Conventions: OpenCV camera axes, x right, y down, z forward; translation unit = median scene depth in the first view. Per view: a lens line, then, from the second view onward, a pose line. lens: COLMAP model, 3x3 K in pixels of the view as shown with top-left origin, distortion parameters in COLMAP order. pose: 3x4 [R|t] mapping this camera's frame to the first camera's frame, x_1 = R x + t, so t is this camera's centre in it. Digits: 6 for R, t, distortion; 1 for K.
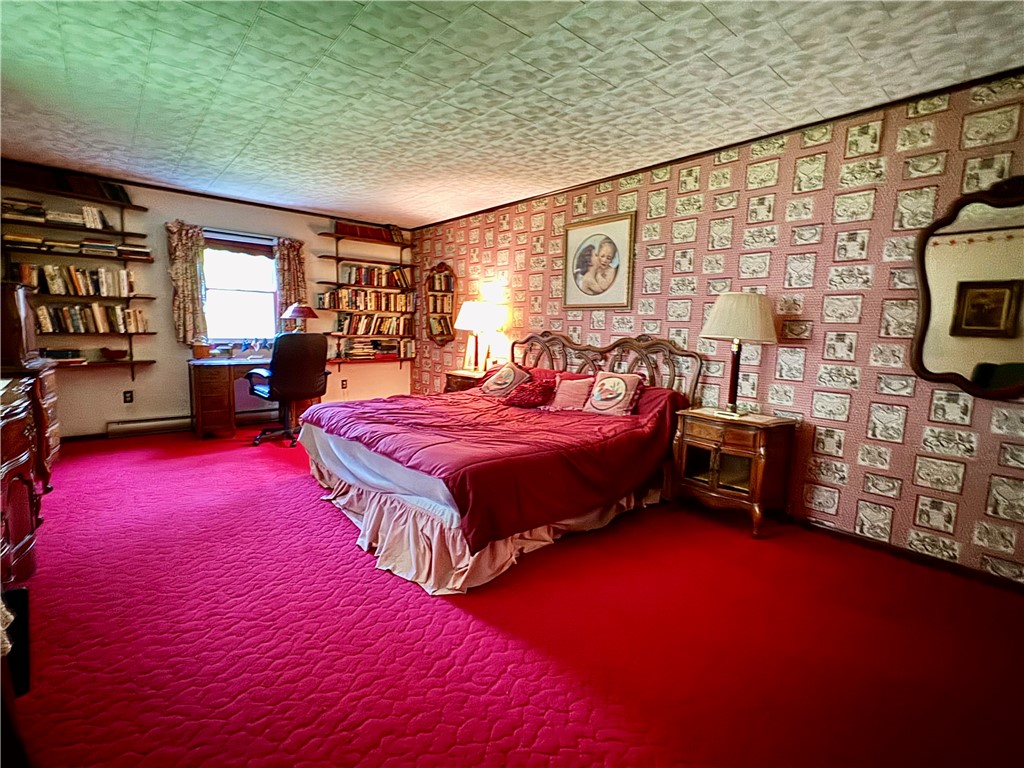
lens RADIAL K [[474.2, 0, 514.5], [0, 474.2, 385.6], [0, 0, 1]] dist [-0.001505, -0.000550]
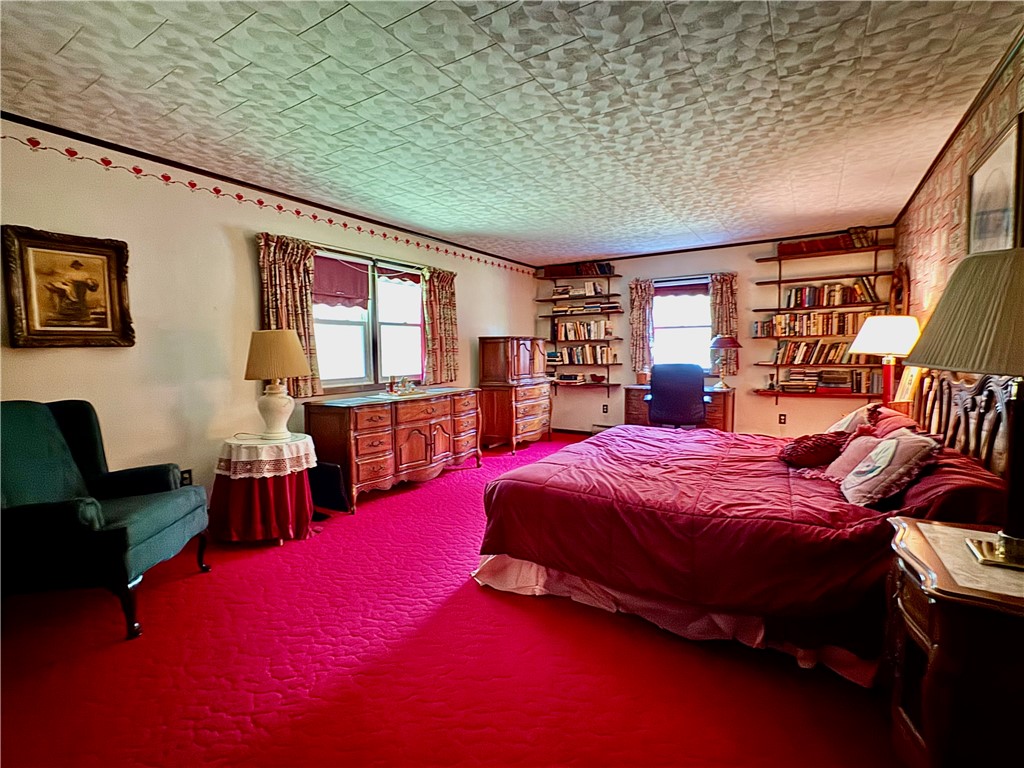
lens RADIAL K [[474.2, 0, 517.9], [0, 474.2, 388.7], [0, 0, 1]] dist [-0.001505, -0.000550]
pose [[0.295095, 0.042985, -0.954500, 0.455823], [-0.095750, 0.995289, 0.015219, -0.032099], [0.950658, 0.086902, 0.297821, 0.314817]]
